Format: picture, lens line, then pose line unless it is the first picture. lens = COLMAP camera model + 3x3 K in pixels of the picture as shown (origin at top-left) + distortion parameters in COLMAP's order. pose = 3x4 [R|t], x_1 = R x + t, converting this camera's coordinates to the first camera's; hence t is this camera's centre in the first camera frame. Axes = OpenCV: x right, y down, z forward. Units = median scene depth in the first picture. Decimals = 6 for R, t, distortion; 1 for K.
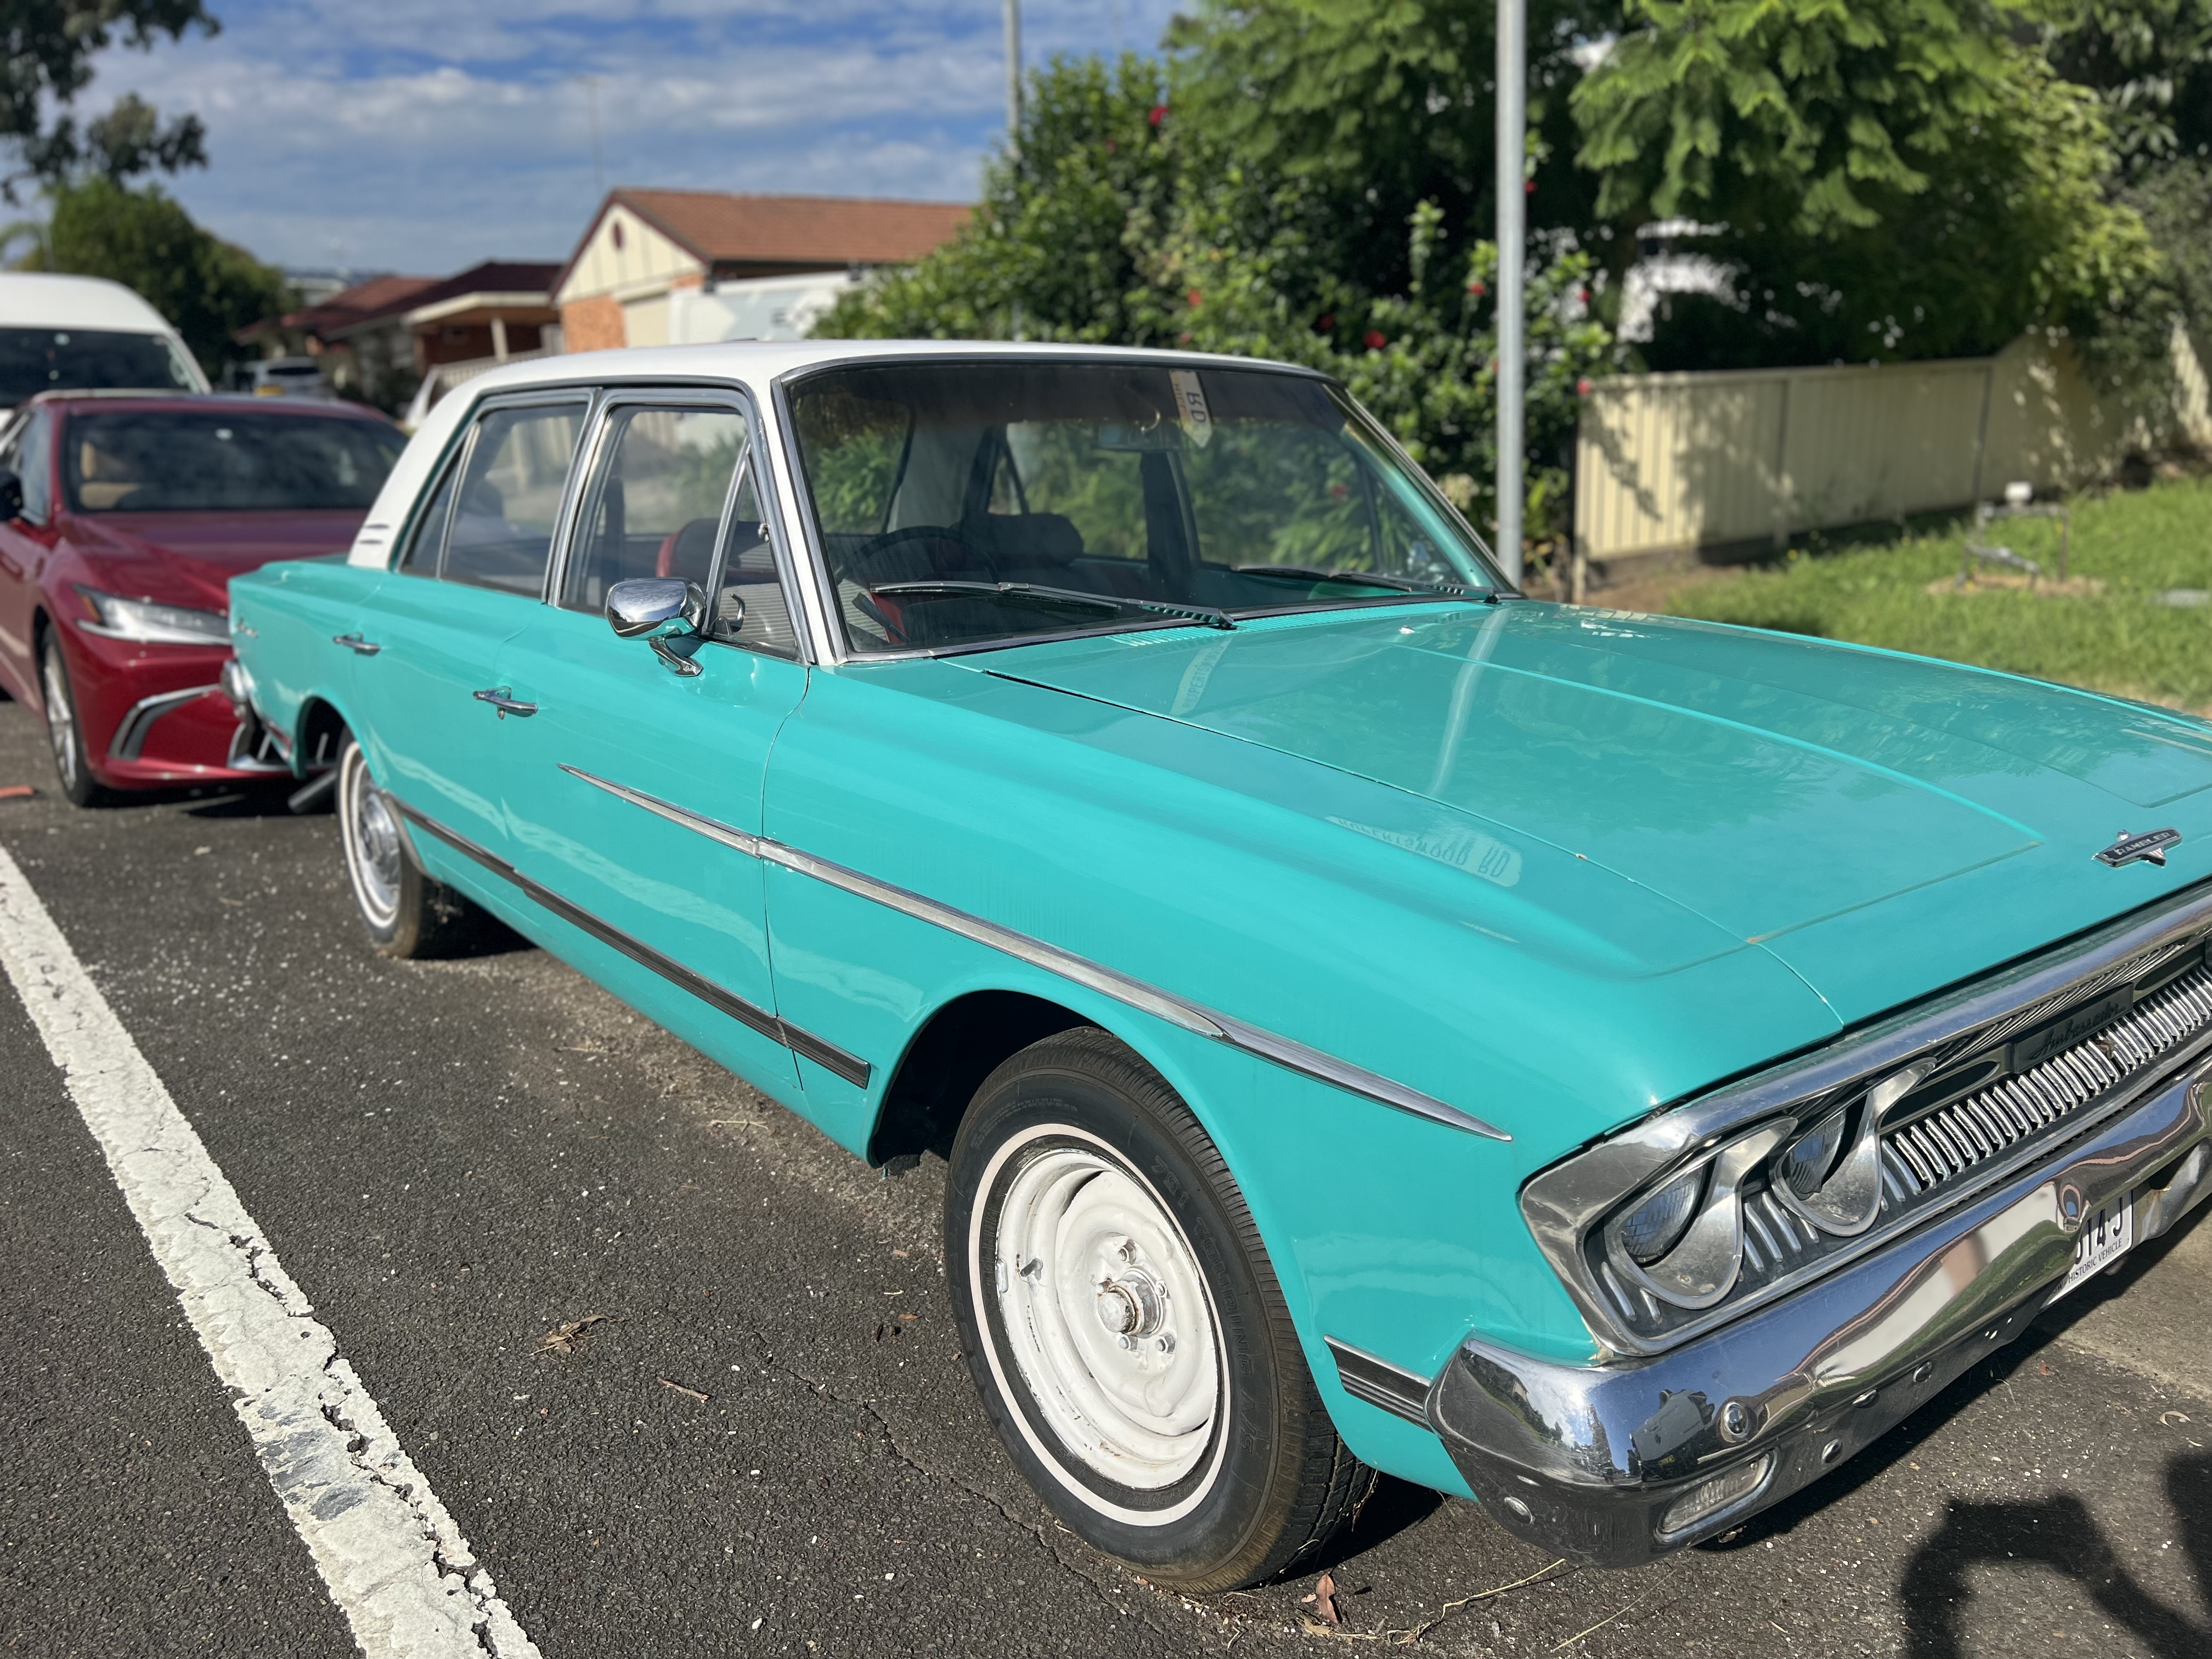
lens RADIAL K [[1698.2, 0, 1106.0], [0, 1698.2, 829.5], [0, 0, 1]] dist [0.045295, -0.056514]
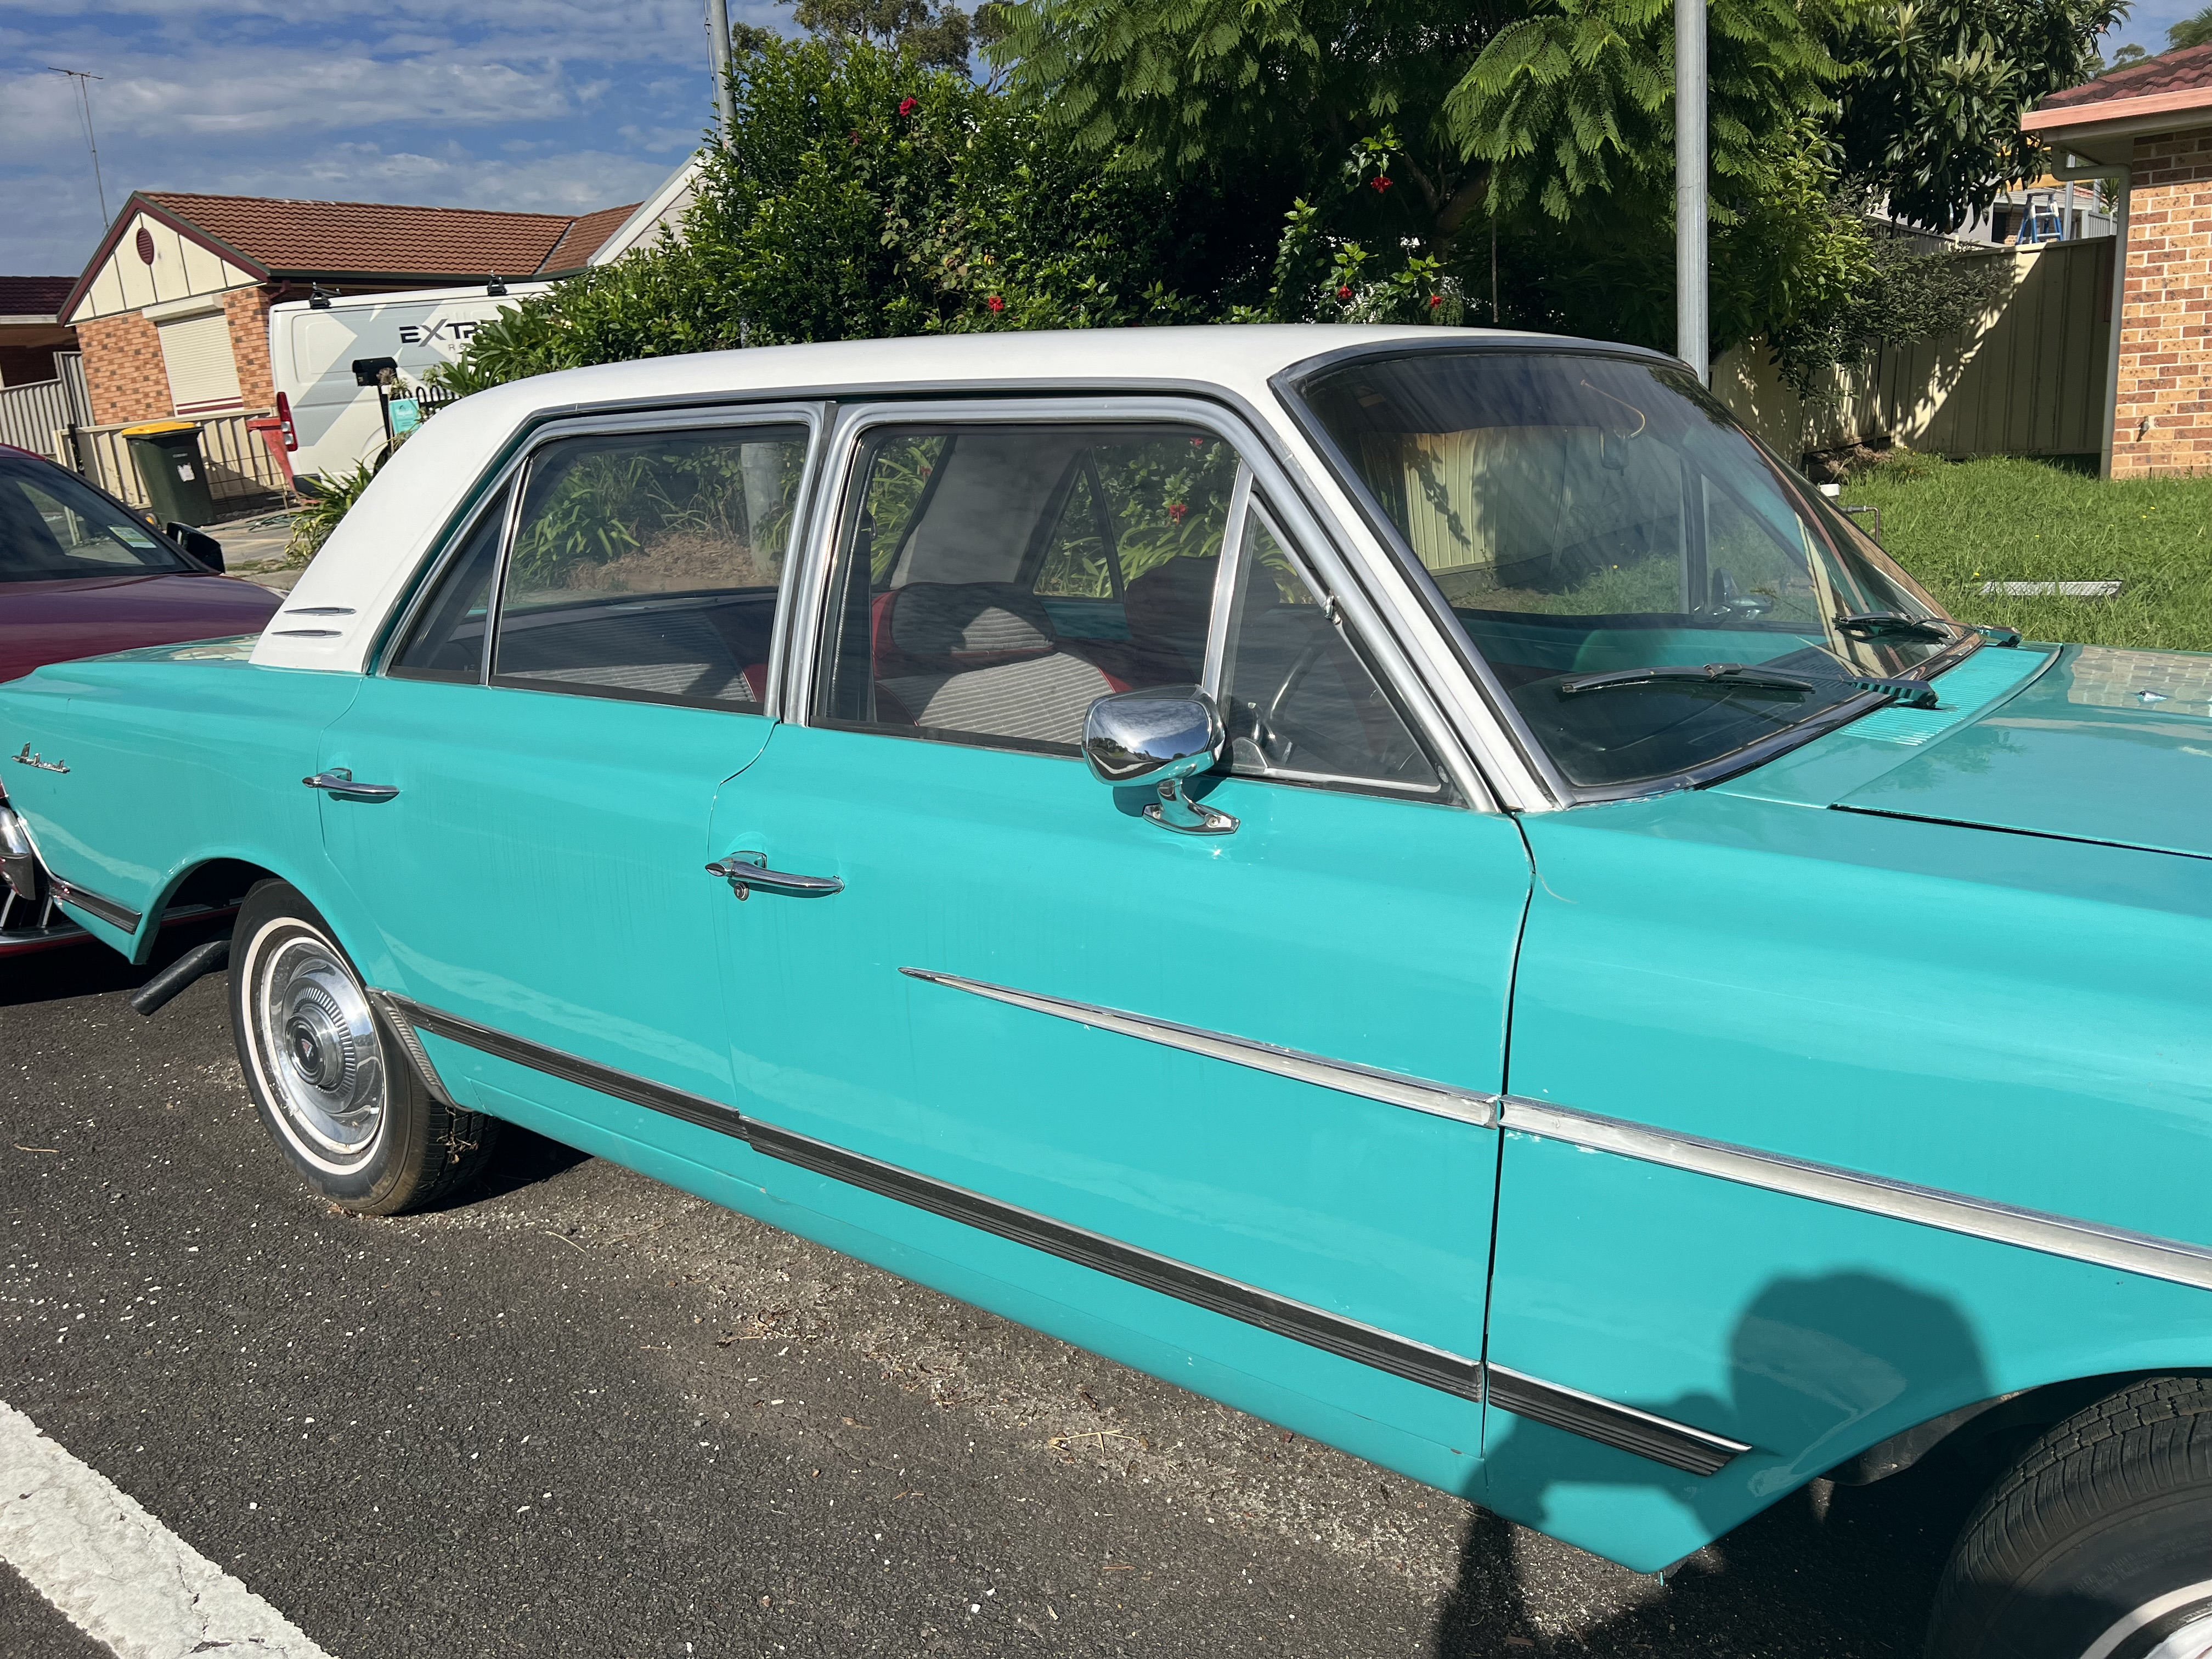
lens RADIAL K [[1690.6, 0, 1106.0], [0, 1690.6, 829.5], [0, 0, 1]] dist [0.064413, -0.075009]
pose [[0.967600, -0.076519, 0.240613, -0.153077], [0.079130, 0.996864, -0.001192, -0.032664], [-0.239767, 0.020193, 0.970620, 0.131992]]
